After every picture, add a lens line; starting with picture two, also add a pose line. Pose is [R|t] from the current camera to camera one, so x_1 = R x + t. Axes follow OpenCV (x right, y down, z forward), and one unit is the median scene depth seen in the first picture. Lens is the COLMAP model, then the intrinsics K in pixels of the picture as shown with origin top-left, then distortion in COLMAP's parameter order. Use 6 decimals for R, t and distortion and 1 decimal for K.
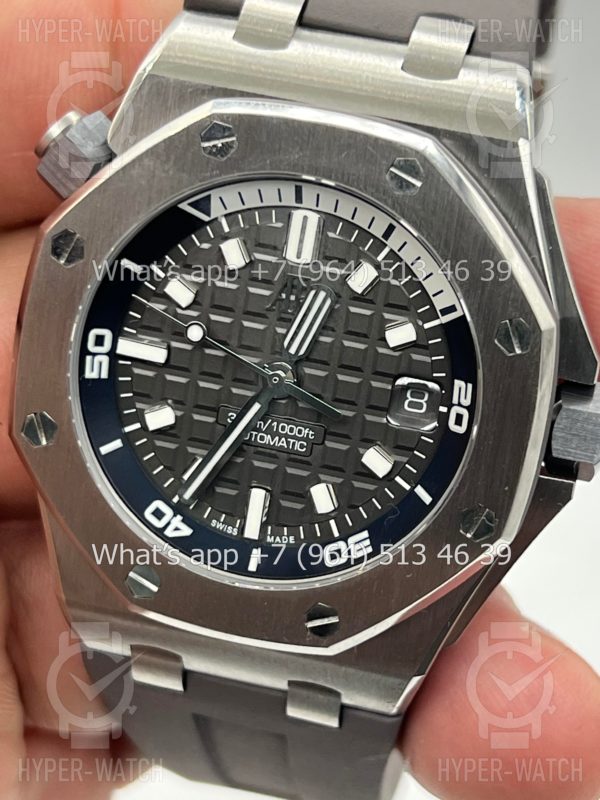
lens RADIAL K [[1817.7, 0, 296.4], [0, 1817.7, 393.9], [0, 0, 1]] dist [0.169138, 0.000000]
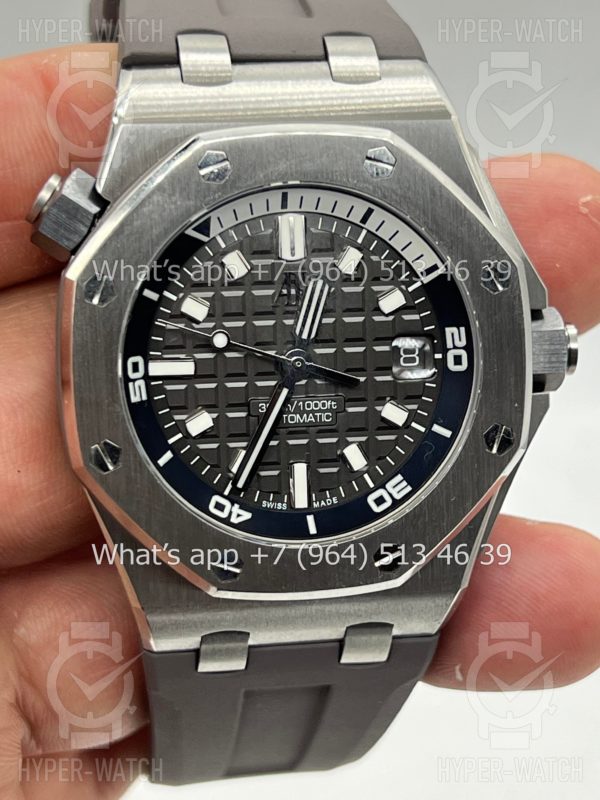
lens RADIAL K [[1817.7, 0, 298.6], [0, 1817.7, 397.9], [0, 0, 1]] dist [0.169138, 0.000000]
pose [[0.932229, -0.229653, 0.279657, -0.332070], [0.242075, 0.970204, -0.010225, 0.024507], [-0.268976, 0.077230, 0.960045, -0.093054]]
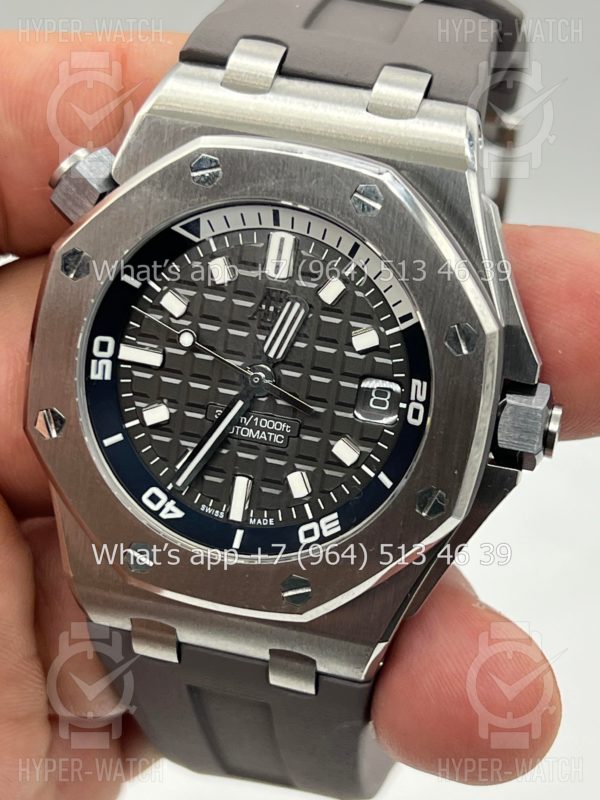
lens RADIAL K [[1817.7, 0, 300.1], [0, 1817.7, 408.3], [0, 0, 1]] dist [0.169138, 0.000000]
pose [[0.999878, 0.000907, -0.015576, 0.033603], [-0.001529, 0.999199, -0.039999, 0.055486], [0.015527, 0.040018, 0.999078, -0.141799]]
